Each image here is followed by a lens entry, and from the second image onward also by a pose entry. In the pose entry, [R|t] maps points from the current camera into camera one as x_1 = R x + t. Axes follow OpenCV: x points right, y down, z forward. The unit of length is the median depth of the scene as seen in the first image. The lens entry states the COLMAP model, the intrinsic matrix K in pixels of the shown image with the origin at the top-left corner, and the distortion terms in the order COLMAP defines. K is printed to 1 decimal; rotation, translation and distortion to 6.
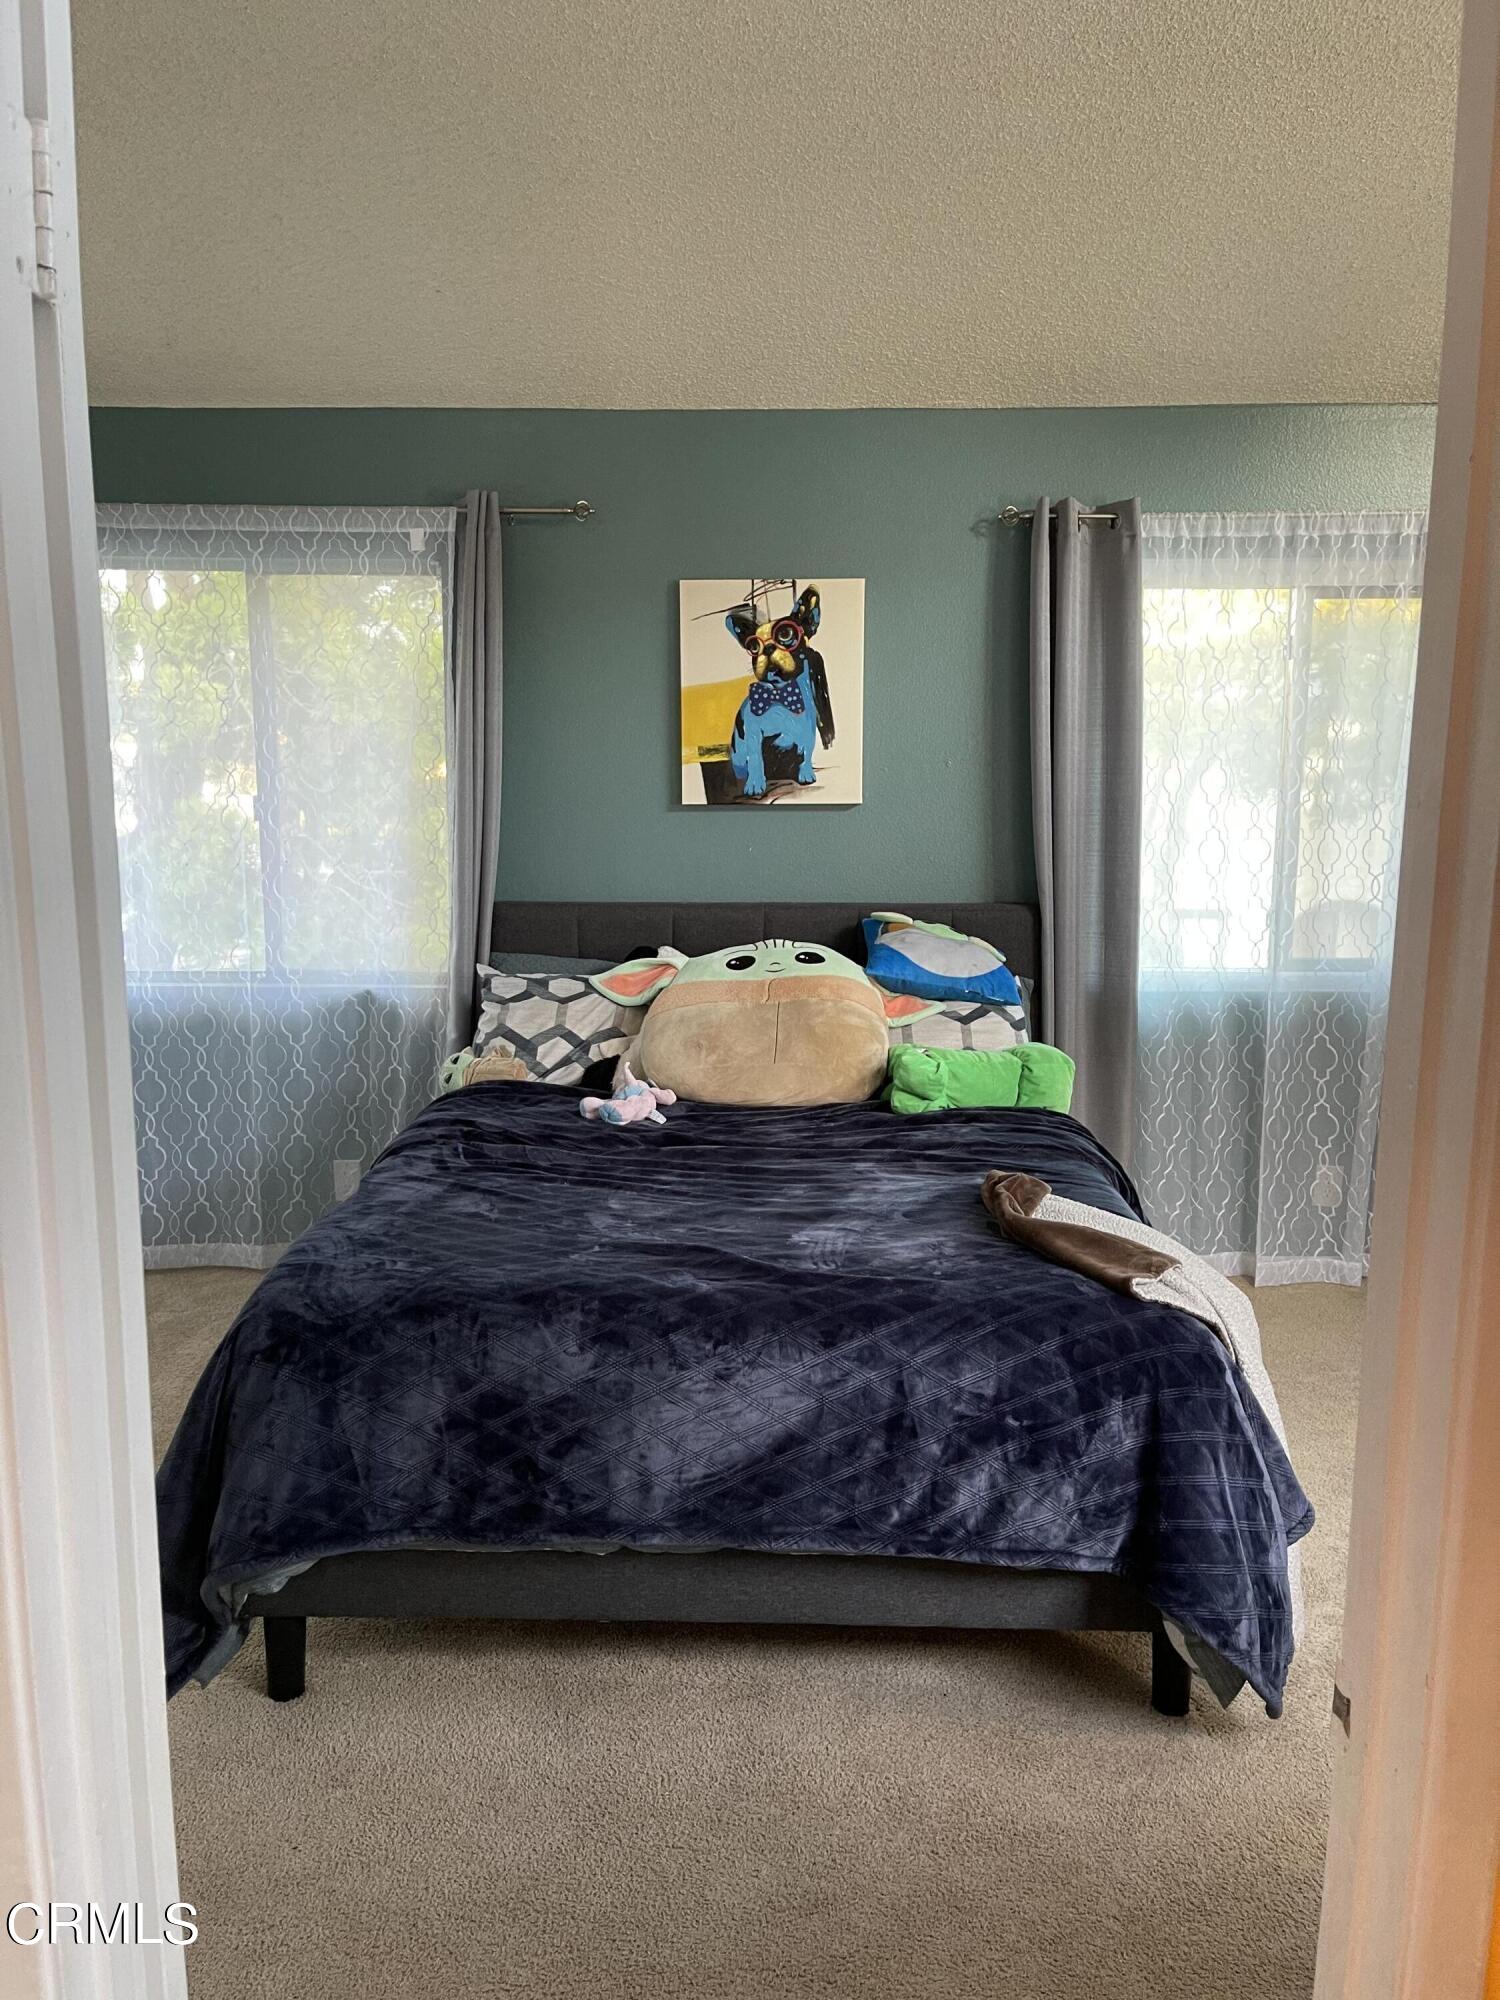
lens RADIAL K [[1523.4, 0, 750.0], [0, 1523.4, 1000.0], [0, 0, 1]] dist [0.050236, -0.000722]
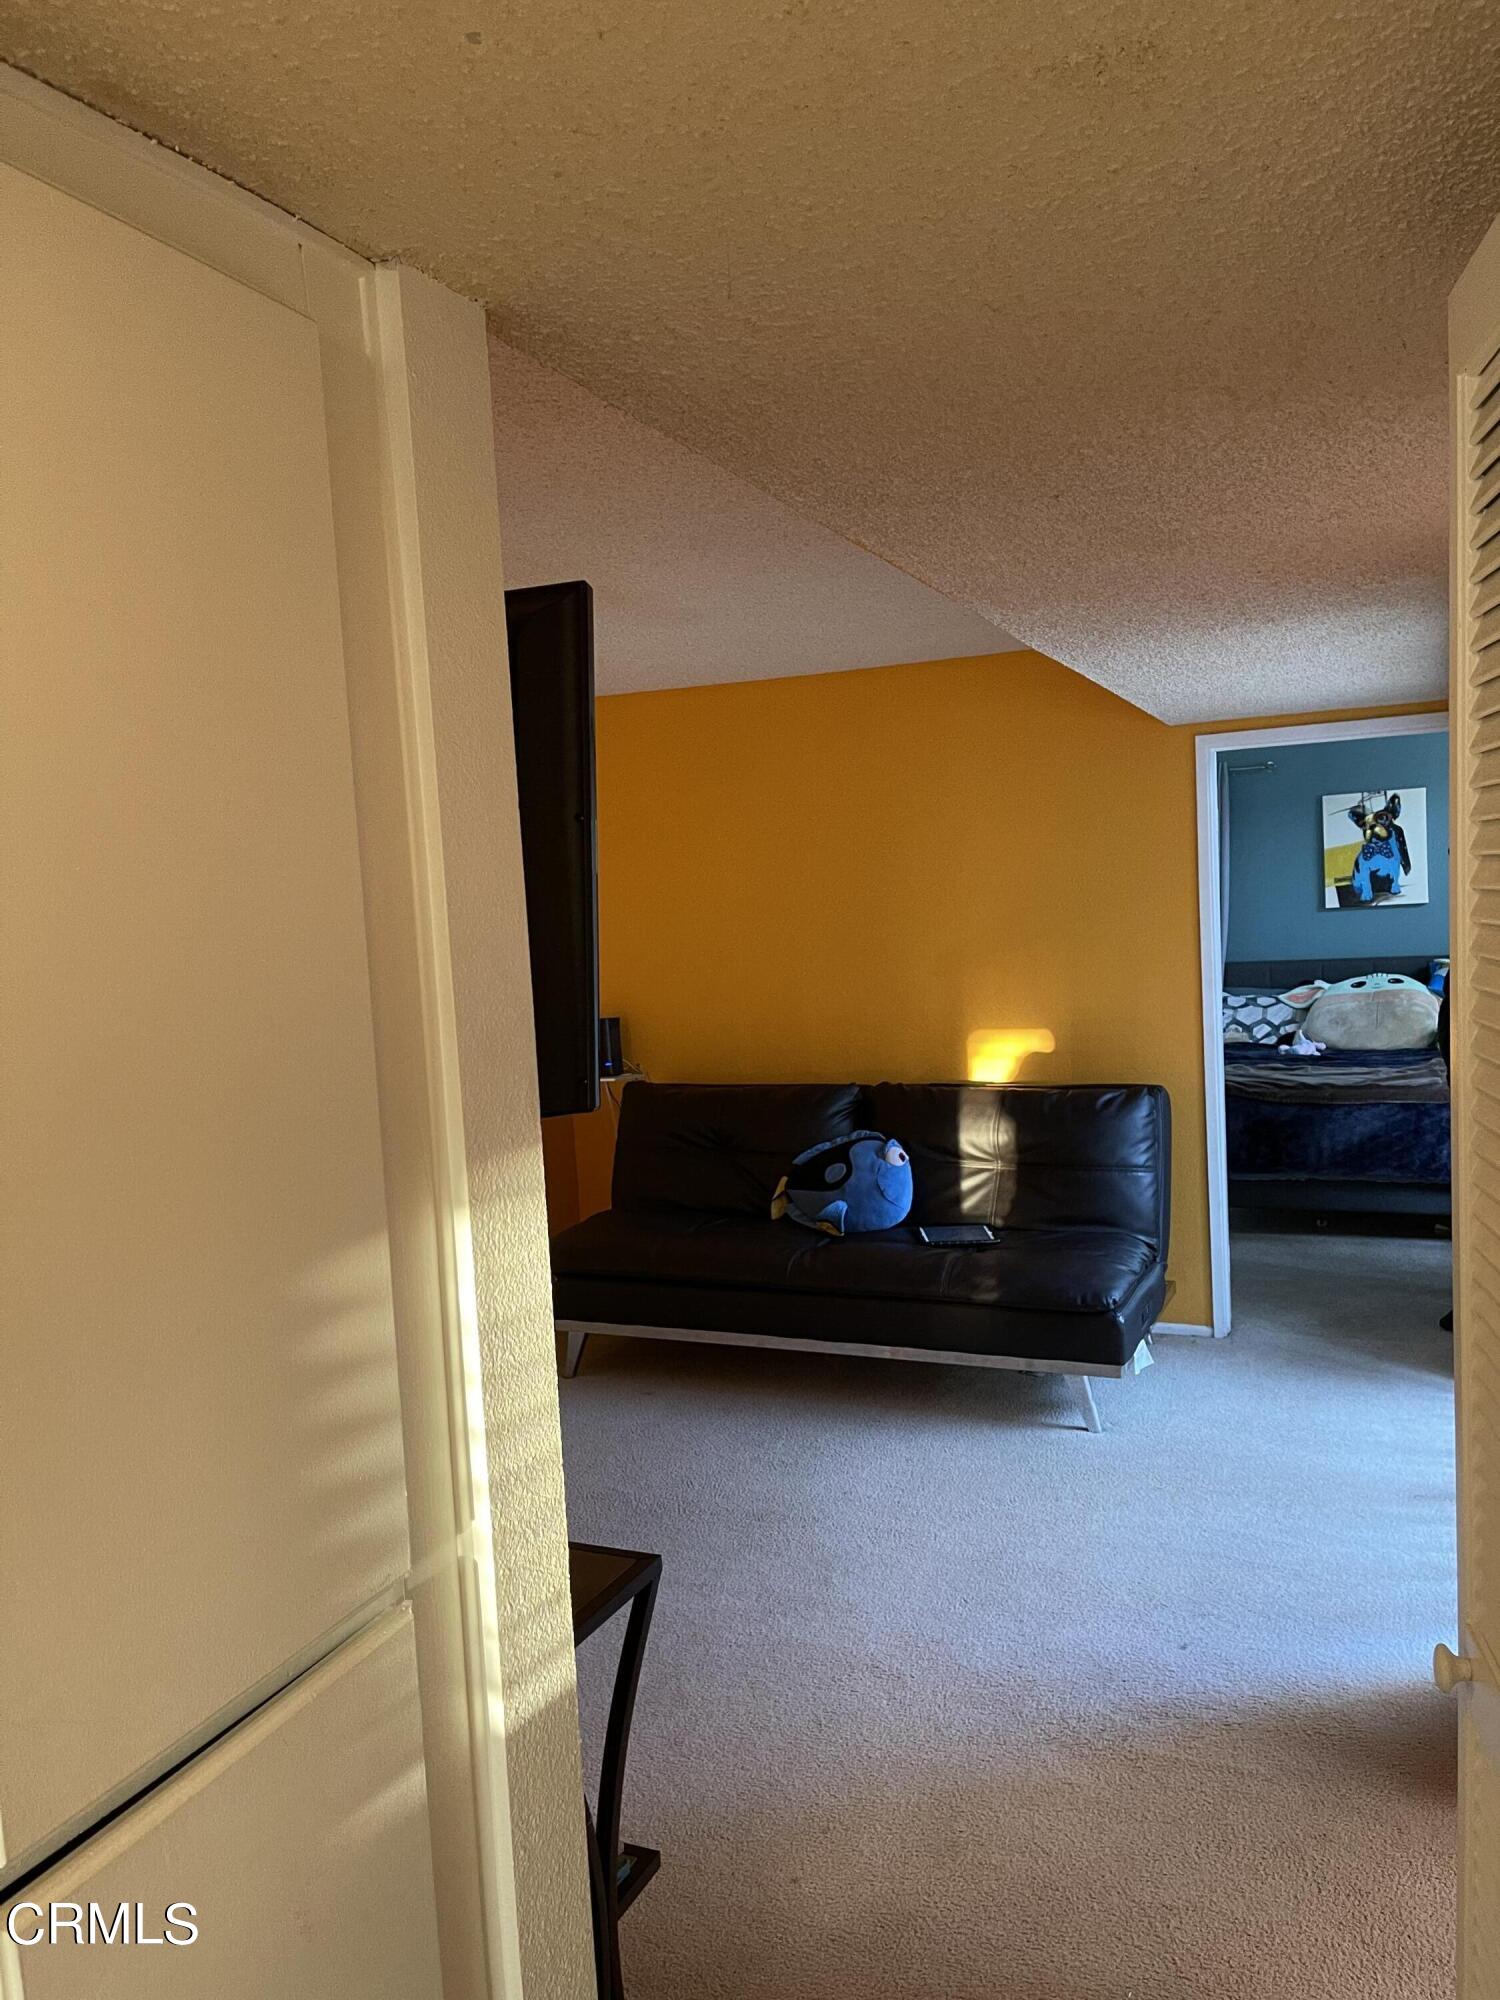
lens RADIAL K [[1502.8, 0, 752.8], [0, 1502.8, 1037.8], [0, 0, 1]] dist [0.002448, 0.001065]
pose [[0.920604, -0.016356, -0.390154, 0.029443], [-0.003346, 0.998755, -0.049764, 0.139762], [0.390483, 0.047118, 0.919404, -1.081917]]
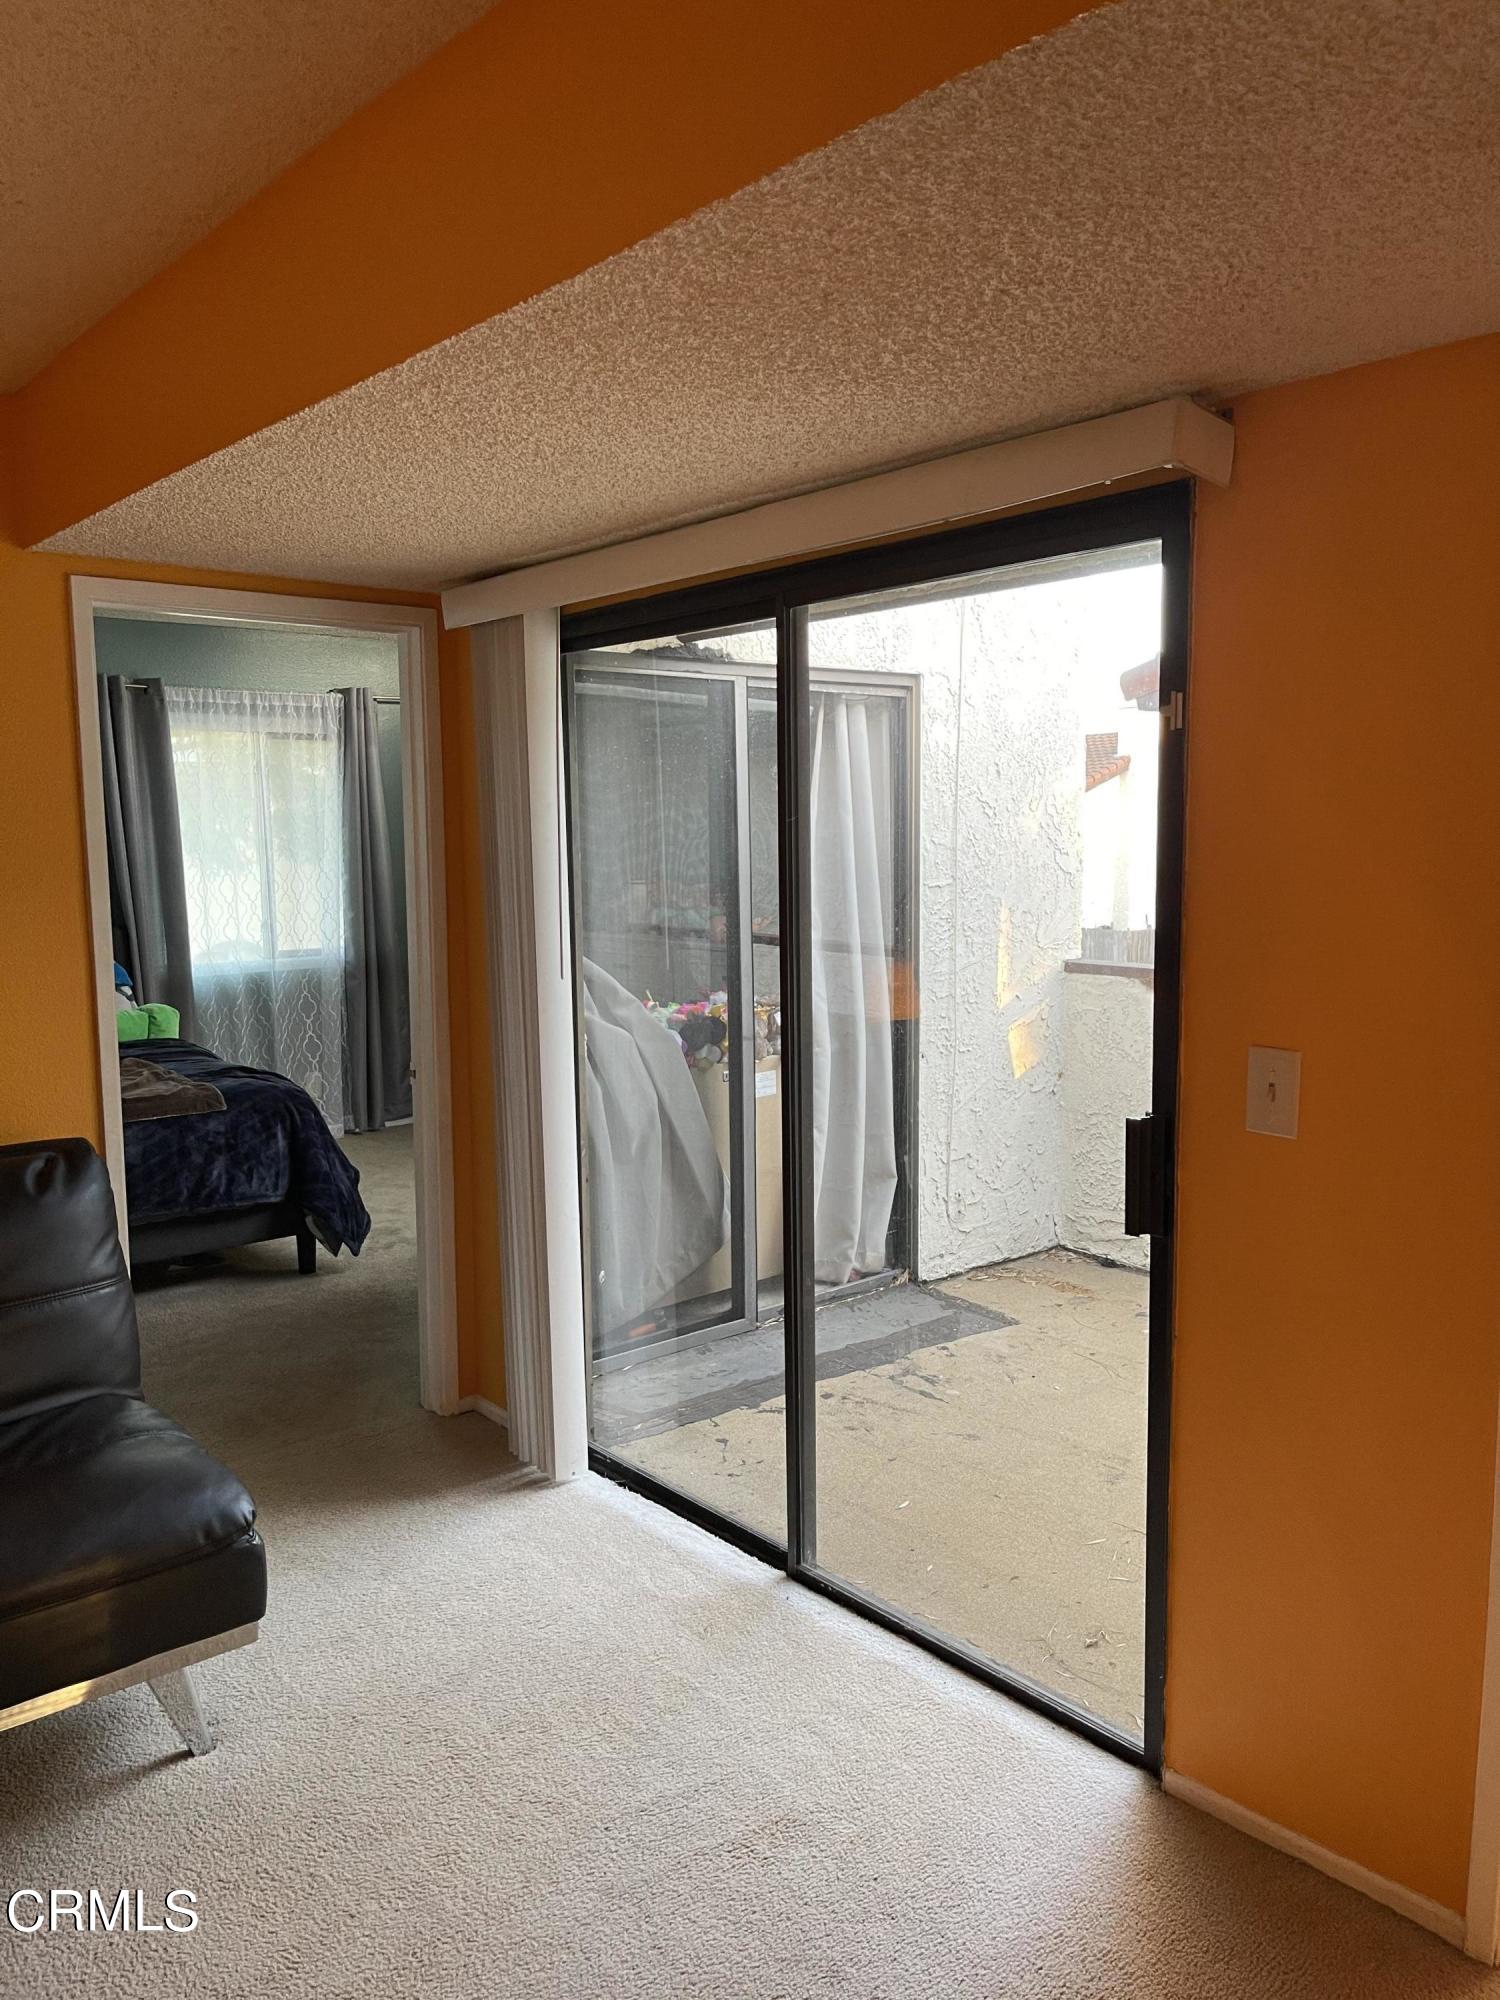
lens RADIAL K [[1523.4, 0, 750.0], [0, 1523.4, 1000.0], [0, 0, 1]] dist [0.050236, -0.000722]
pose [[0.752618, -0.090949, 0.652146, -0.382276], [0.113922, 0.993465, 0.007077, 0.079811], [-0.648528, 0.068967, 0.758060, -0.644313]]
